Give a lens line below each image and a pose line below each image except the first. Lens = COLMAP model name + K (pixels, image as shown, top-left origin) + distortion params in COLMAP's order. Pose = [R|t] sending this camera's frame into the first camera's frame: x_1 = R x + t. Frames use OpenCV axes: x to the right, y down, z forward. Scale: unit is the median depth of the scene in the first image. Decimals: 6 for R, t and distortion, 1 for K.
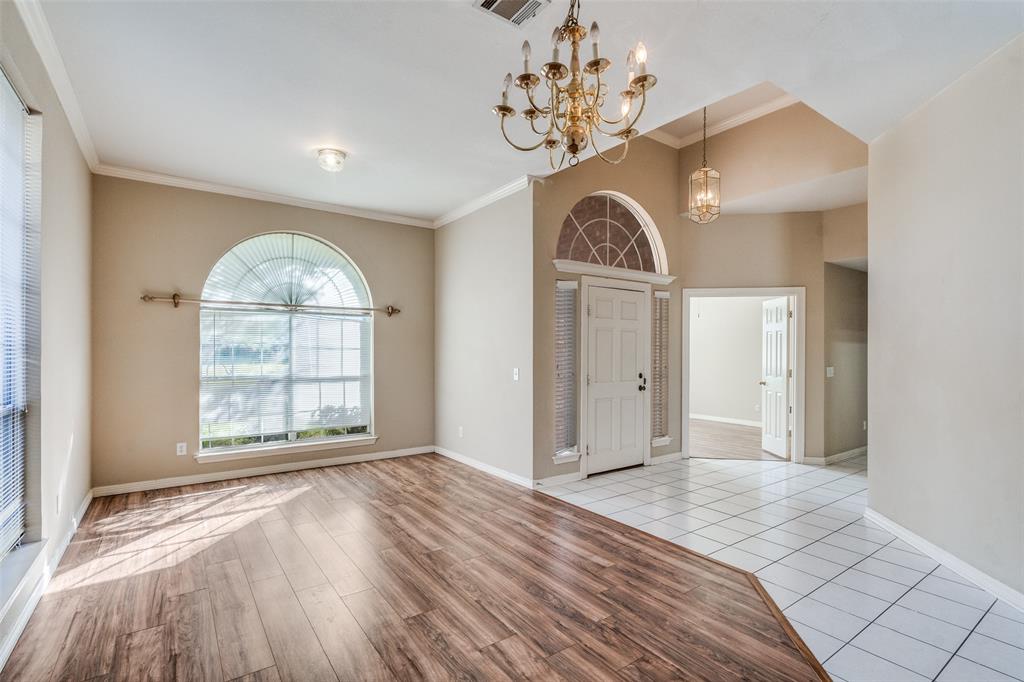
lens RADIAL K [[477.1, 0, 505.3], [0, 477.1, 353.2], [0, 0, 1]] dist [0.002068, 0.000170]
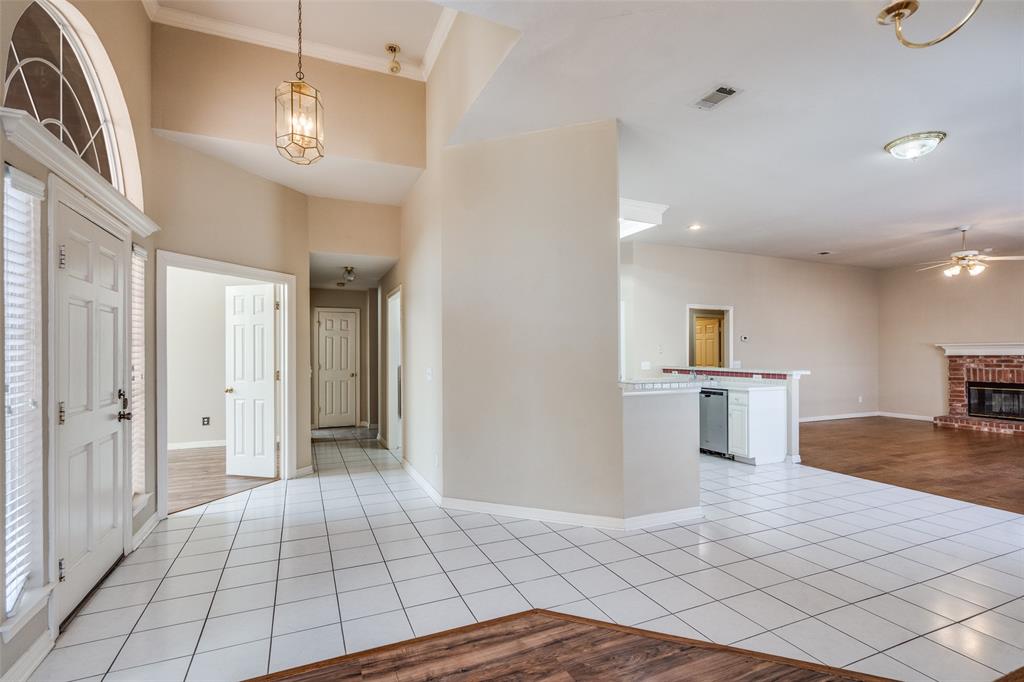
lens RADIAL K [[482.5, 0, 511.8], [0, 482.5, 351.6], [0, 0, 1]] dist [0.001659, 0.000343]
pose [[0.197184, -0.004140, 0.980358, -0.175605], [0.011600, 0.999931, 0.001890, 0.003668], [-0.980298, 0.011000, 0.197218, 0.473013]]
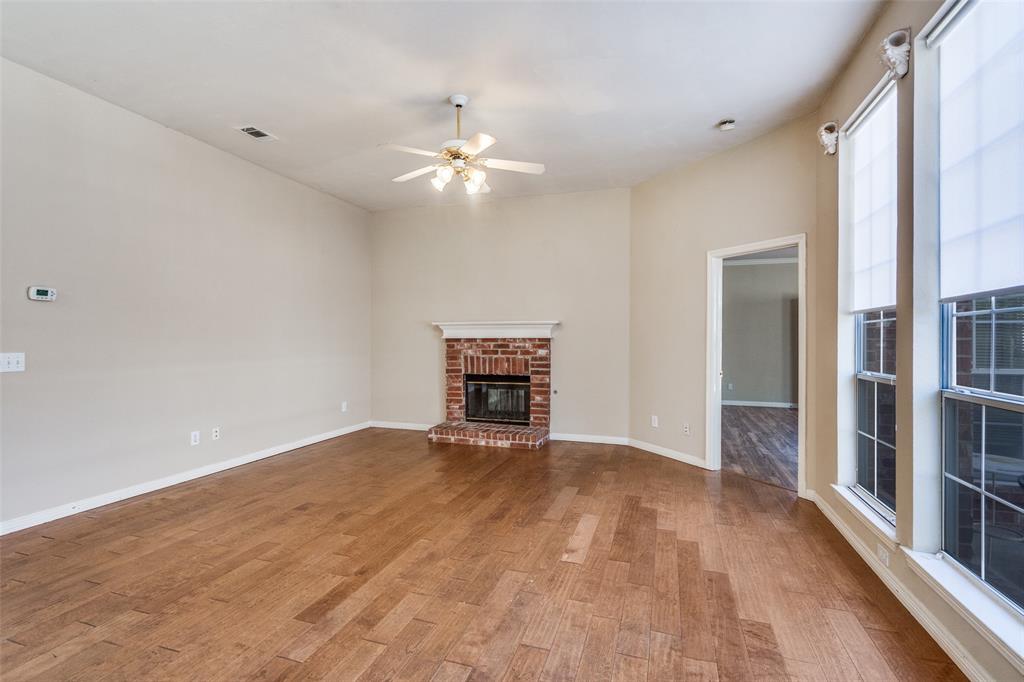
lens RADIAL K [[490.2, 0, 503.2], [0, 490.2, 337.5], [0, 0, 1]] dist [0.000245, 0.000219]
pose [[-0.586487, -0.009248, 0.809906, 0.692437], [0.001242, 0.999923, 0.012317, 0.020366], [-0.809957, 0.008230, -0.586431, -0.079436]]
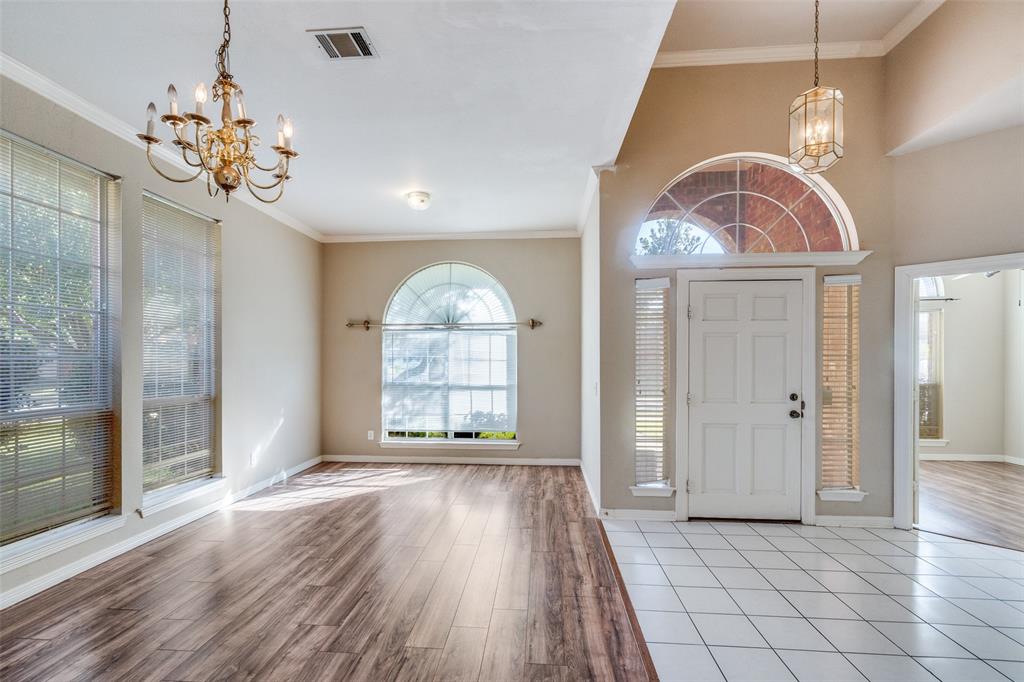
lens RADIAL K [[483.5, 0, 504.3], [0, 483.5, 359.8], [0, 0, 1]] dist [-0.001552, -0.000054]
pose [[0.768591, -0.003049, -0.639733, 0.432498], [-0.002201, 0.999970, -0.007409, -0.002753], [0.639737, 0.007102, 0.768561, 0.168834]]
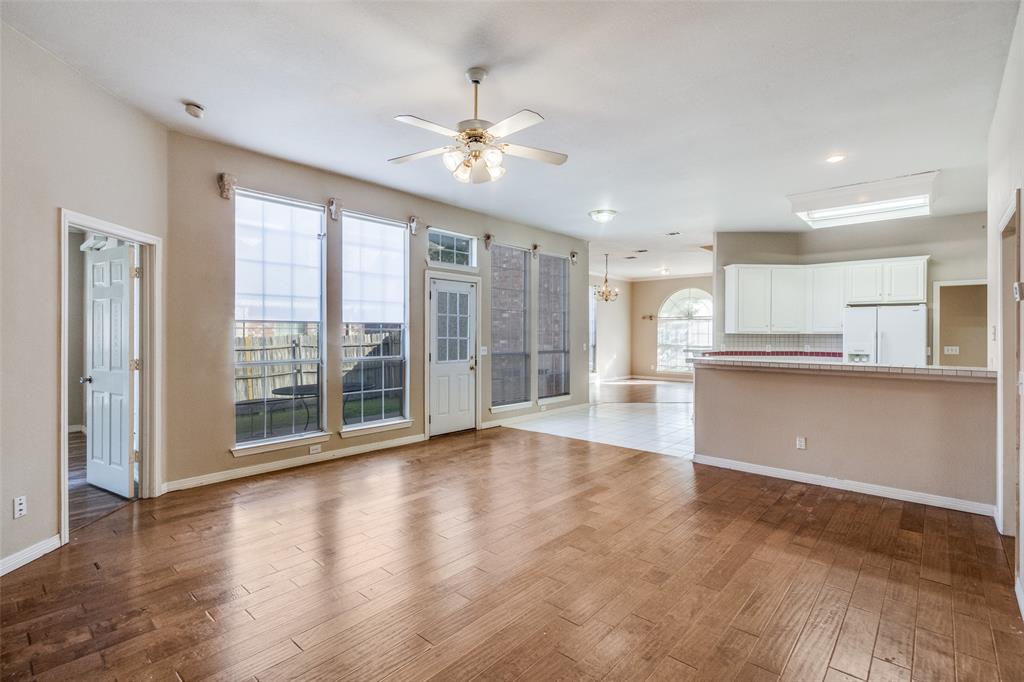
lens RADIAL K [[484.0, 0, 500.7], [0, 484.0, 331.6], [0, 0, 1]] dist [0.001754, 0.000446]
pose [[0.214638, -0.007724, -0.976663, 1.862298], [-0.012590, 0.999864, -0.010674, 0.018893], [0.976612, 0.014587, 0.214512, -0.523460]]
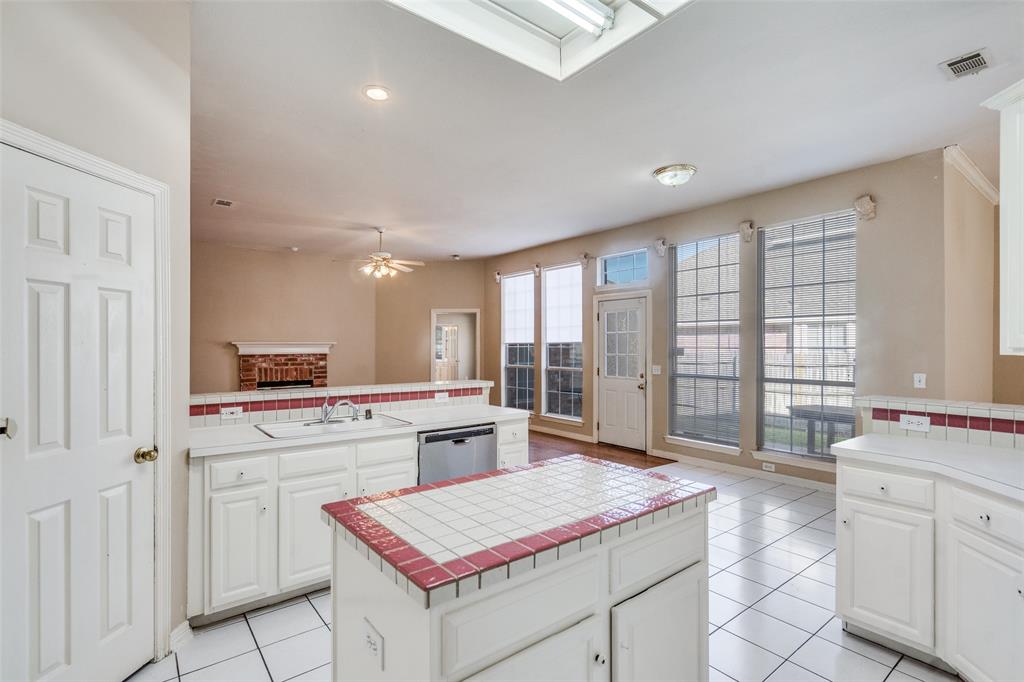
lens RADIAL K [[480.0, 0, 504.7], [0, 480.0, 345.1], [0, 0, 1]] dist [-0.001001, -0.000187]
pose [[-0.999012, -0.006702, -0.043944, 1.009311], [-0.006987, 0.999955, 0.006341, -0.007589], [0.043899, 0.006642, -0.999014, 0.842340]]
